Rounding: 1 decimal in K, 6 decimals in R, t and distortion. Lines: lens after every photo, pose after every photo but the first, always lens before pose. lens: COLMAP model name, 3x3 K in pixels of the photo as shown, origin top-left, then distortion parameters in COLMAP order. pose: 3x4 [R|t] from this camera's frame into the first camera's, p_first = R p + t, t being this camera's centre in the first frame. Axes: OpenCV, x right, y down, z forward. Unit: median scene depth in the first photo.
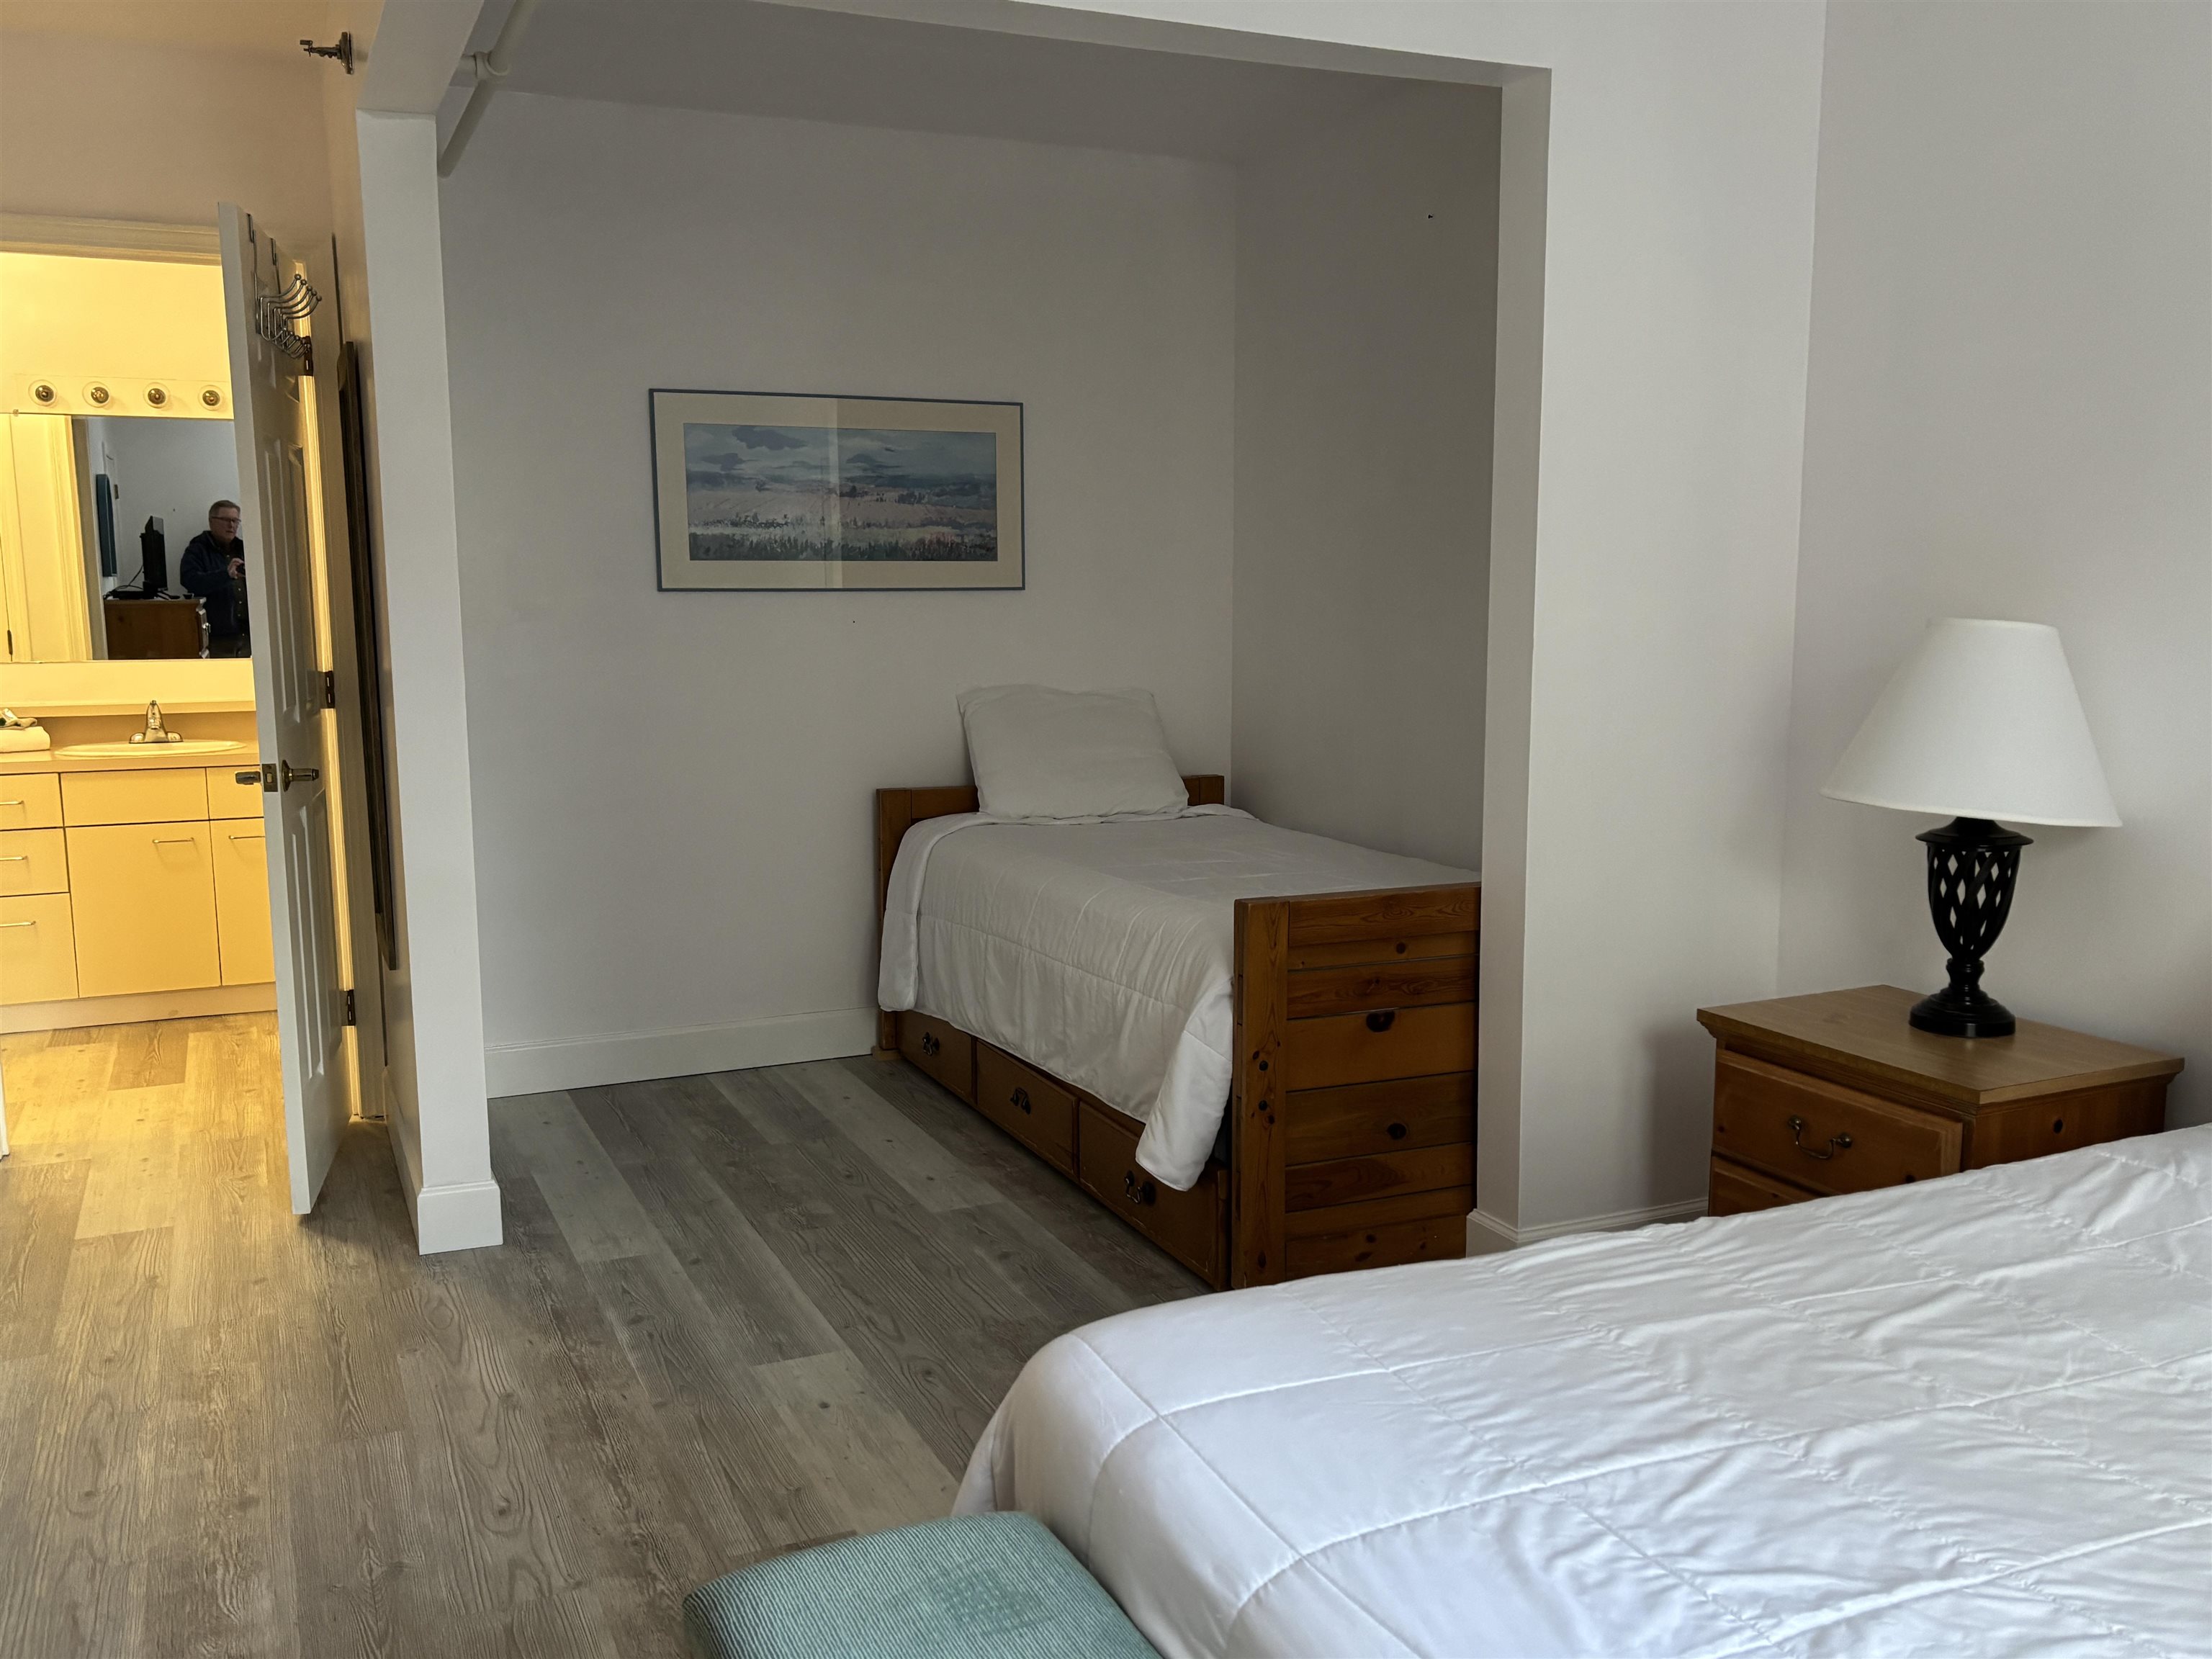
lens RADIAL K [[1847.8, 0, 1106.0], [0, 1847.8, 829.5], [0, 0, 1]] dist [0.145641, -0.095353]
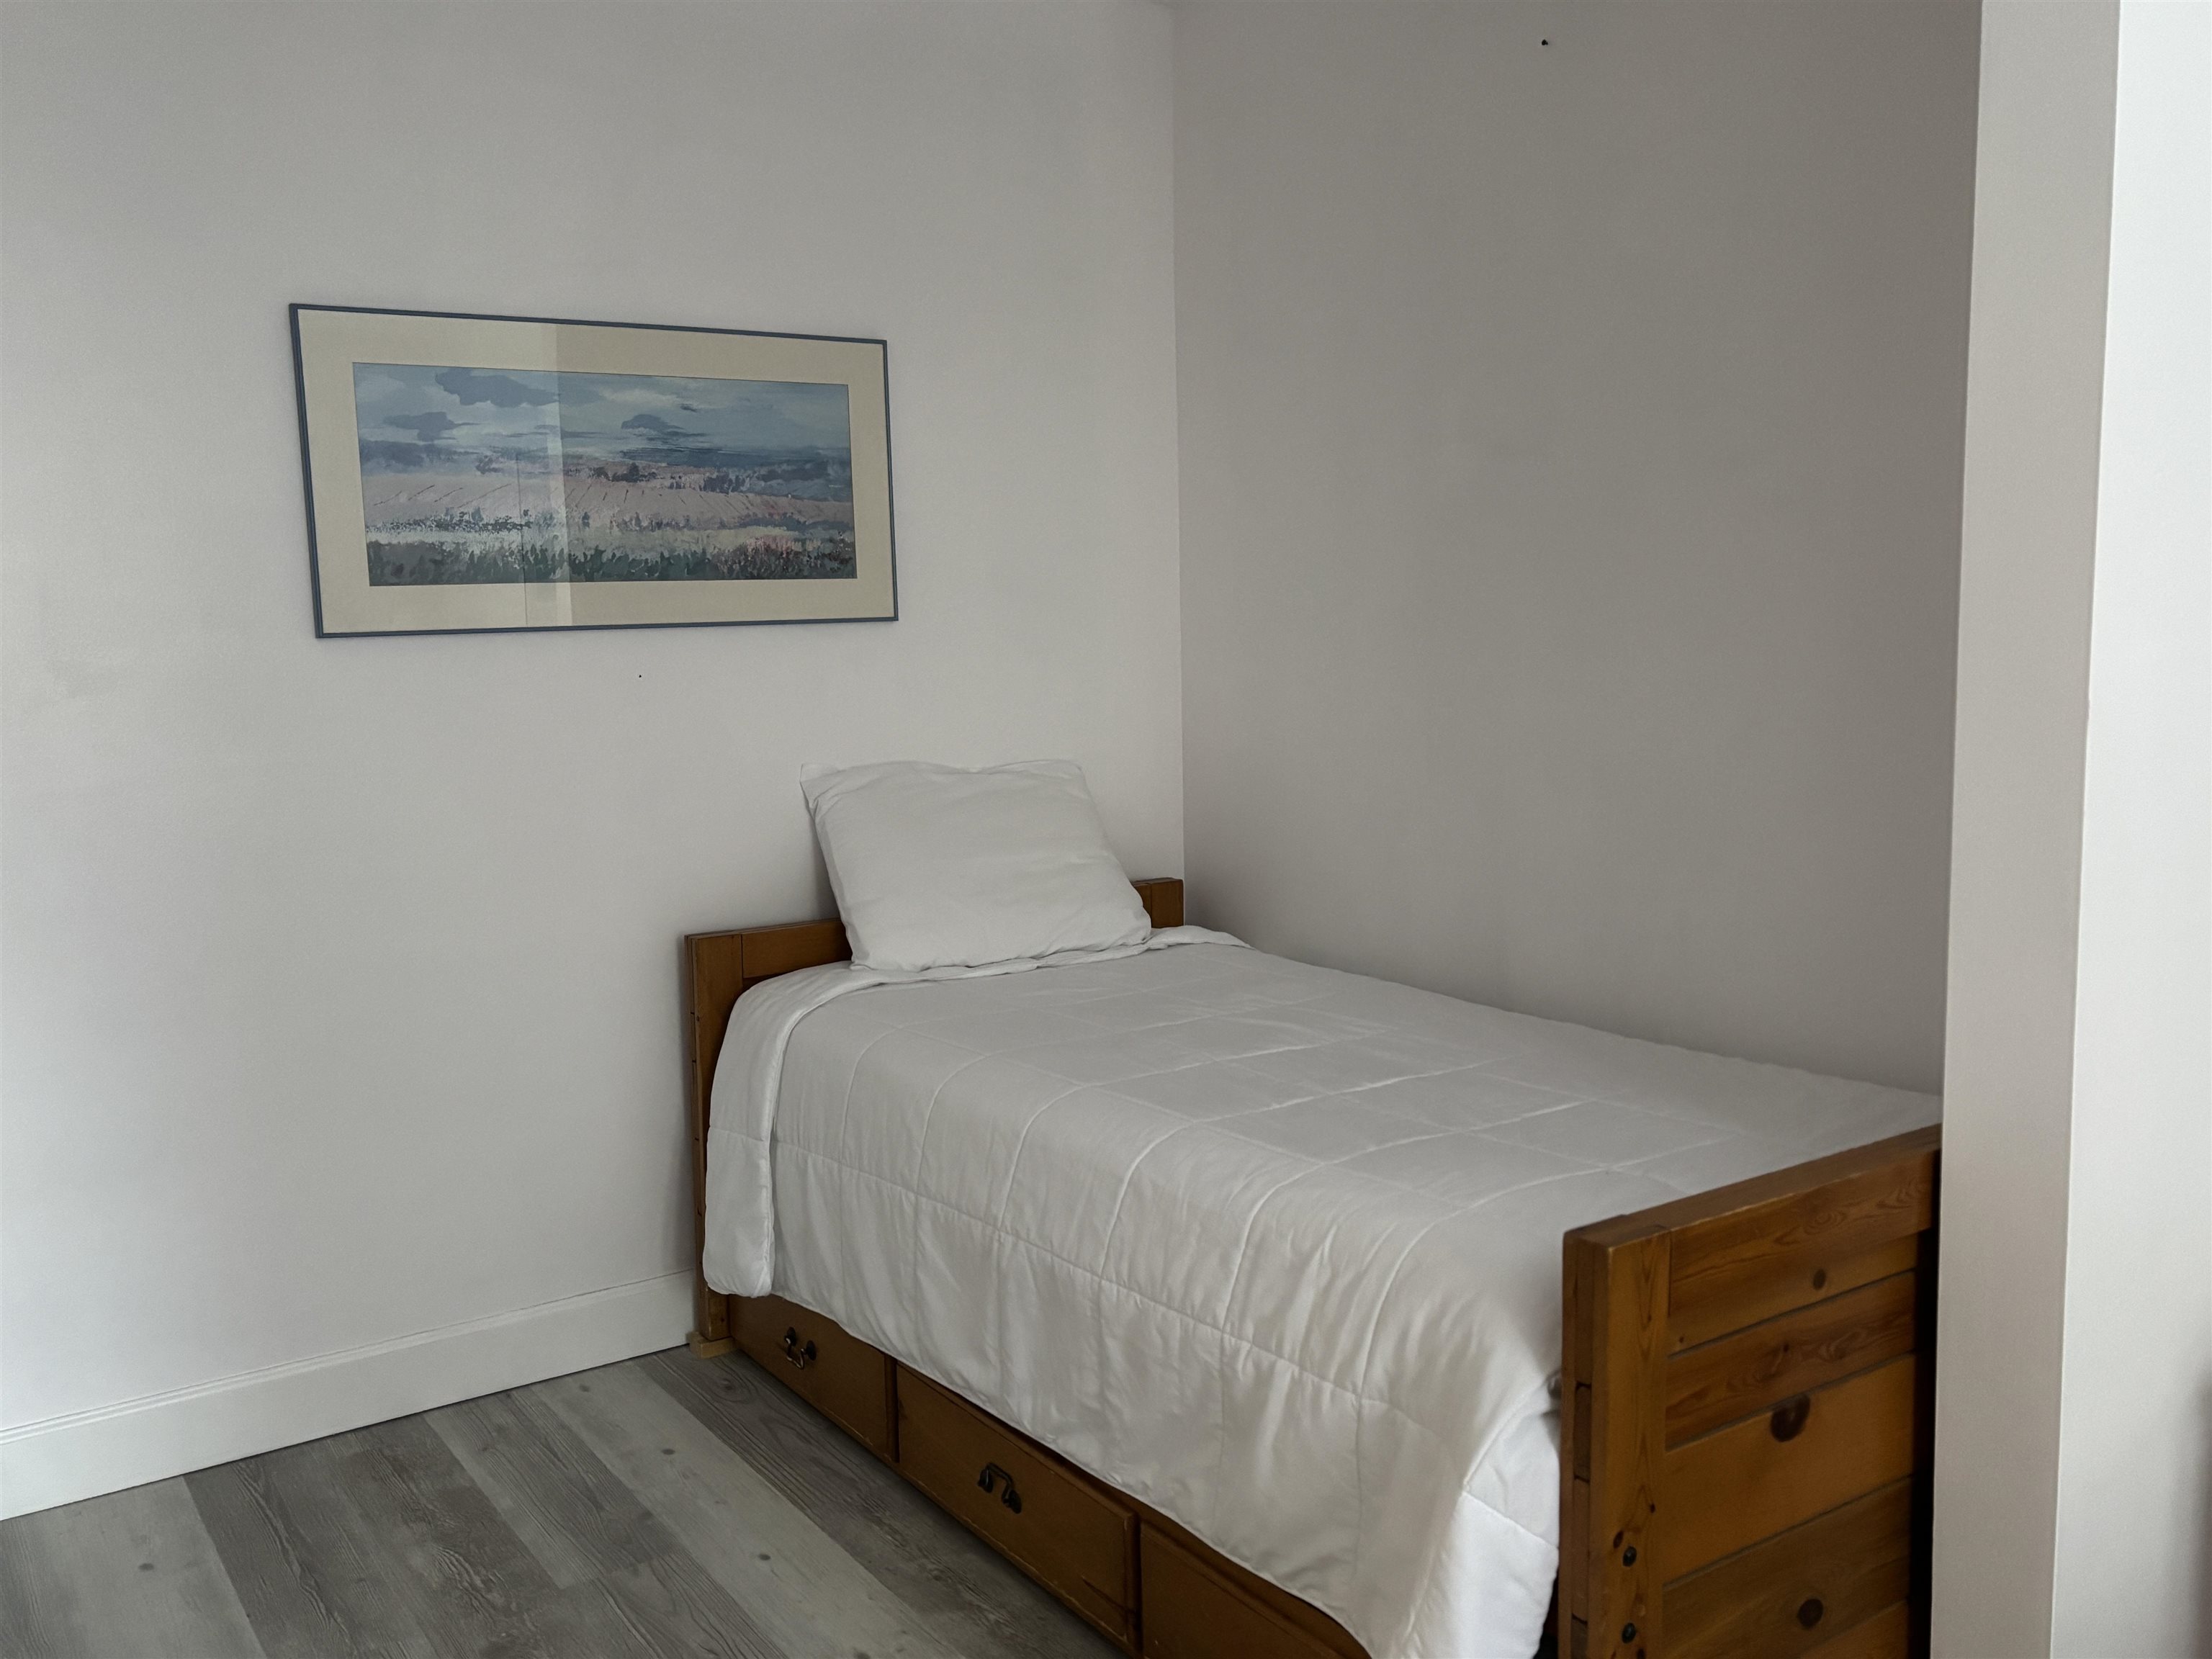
lens RADIAL K [[1877.0, 0, 1106.0], [0, 1877.0, 829.5], [0, 0, 1]] dist [0.069993, -0.104035]
pose [[0.985326, -0.039206, 0.166117, -0.091081], [0.041229, 0.999111, -0.008744, -0.048949], [-0.165627, 0.015464, 0.986067, 0.348279]]
